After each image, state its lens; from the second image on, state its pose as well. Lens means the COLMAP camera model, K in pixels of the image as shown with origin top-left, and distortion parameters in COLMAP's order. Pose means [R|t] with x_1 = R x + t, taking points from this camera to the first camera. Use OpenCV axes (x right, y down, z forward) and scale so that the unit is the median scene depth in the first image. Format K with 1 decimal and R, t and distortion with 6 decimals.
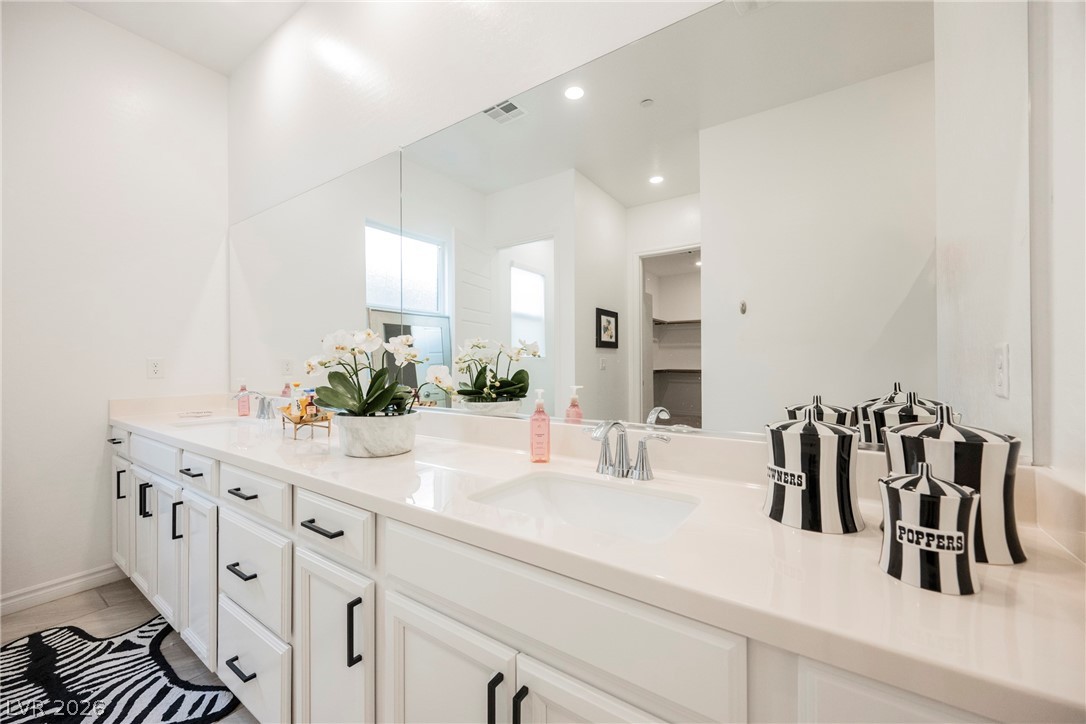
lens RADIAL K [[421.7, 0, 543.0], [0, 421.7, 362.0], [0, 0, 1]] dist [-0.001347, -0.000161]
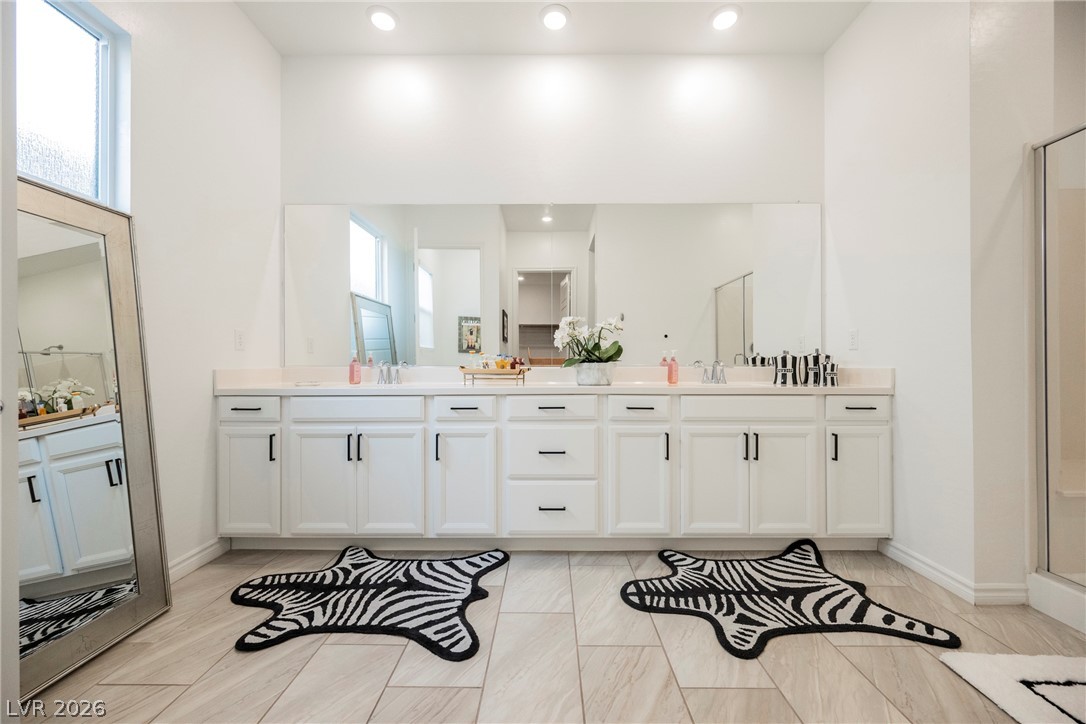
lens RADIAL K [[421.7, 0, 543.0], [0, 421.7, 362.0], [0, 0, 1]] dist [-0.001347, -0.000161]
pose [[0.832773, 0.006120, 0.553581, -1.276532], [-0.002326, 0.999969, -0.007556, 0.104801], [-0.553610, 0.005005, 0.832761, -0.315208]]
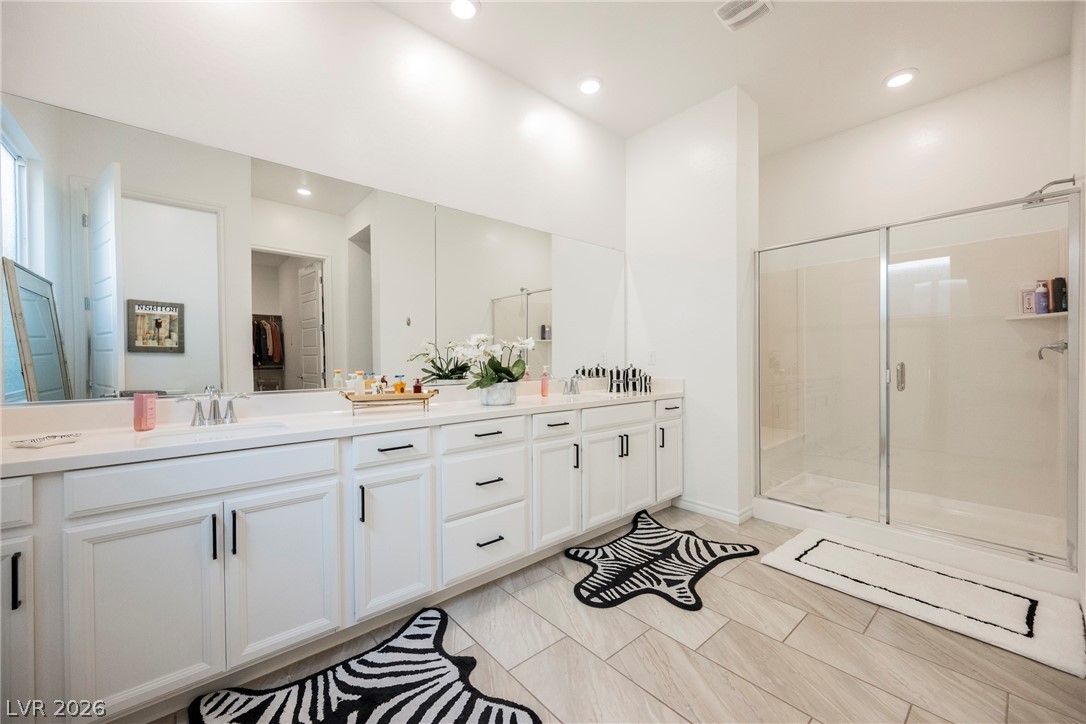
lens RADIAL K [[425.6, 0, 543.0], [0, 425.6, 362.0], [0, 0, 1]] dist [-0.001021, -0.000171]
pose [[0.253752, -0.005911, 0.967251, -1.675125], [0.002250, 0.999982, 0.005520, 0.022988], [-0.967267, 0.000776, 0.253761, 0.291089]]
